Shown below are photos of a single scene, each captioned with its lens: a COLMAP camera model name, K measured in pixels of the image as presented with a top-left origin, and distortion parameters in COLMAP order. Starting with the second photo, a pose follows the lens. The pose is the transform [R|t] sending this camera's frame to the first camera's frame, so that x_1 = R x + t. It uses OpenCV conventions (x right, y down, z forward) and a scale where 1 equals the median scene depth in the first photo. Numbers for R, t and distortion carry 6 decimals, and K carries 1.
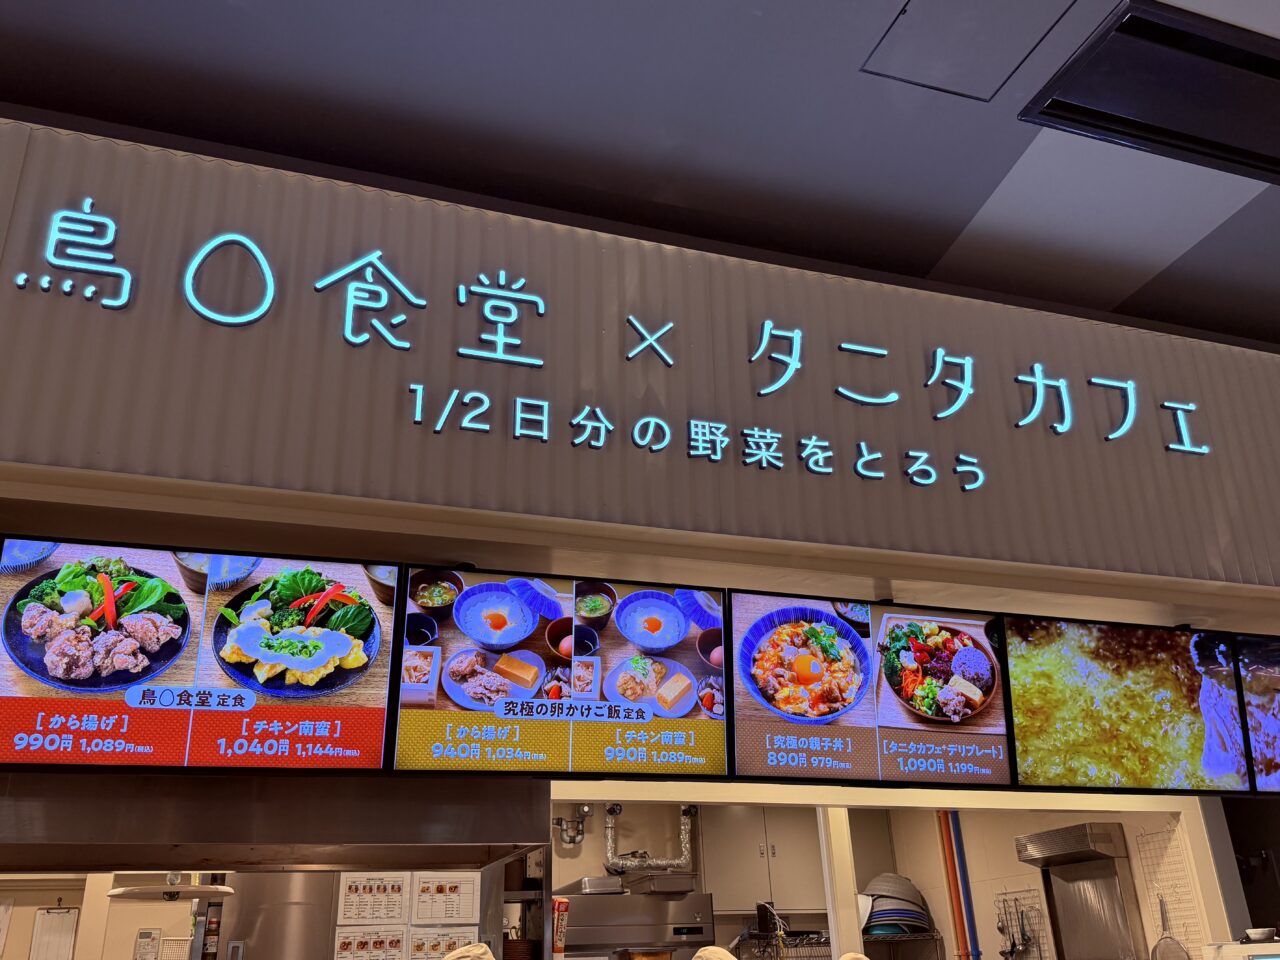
lens RADIAL K [[1078.9, 0, 633.5], [0, 1078.9, 481.1], [0, 0, 1]] dist [0.171205, -0.339187]
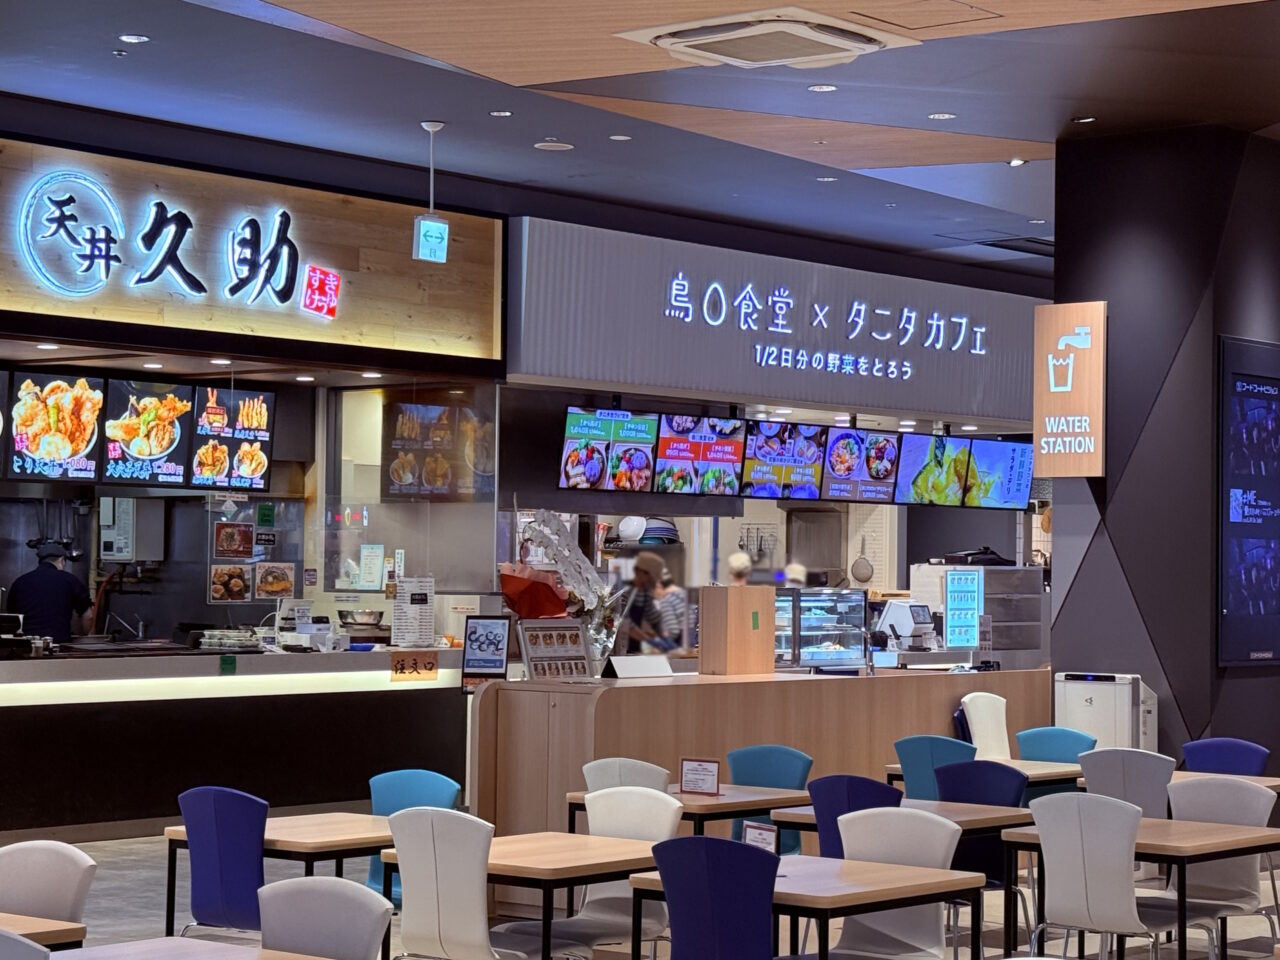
lens RADIAL K [[2729.0, 0, 640.0], [0, 2729.0, 480.0], [0, 0, 1]] dist [0.040663, 0.015194]
pose [[0.855034, 0.063455, 0.514674, -3.339827], [-0.252442, 0.917881, 0.306217, -1.521249], [-0.452979, -0.391751, 0.800838, -3.669271]]
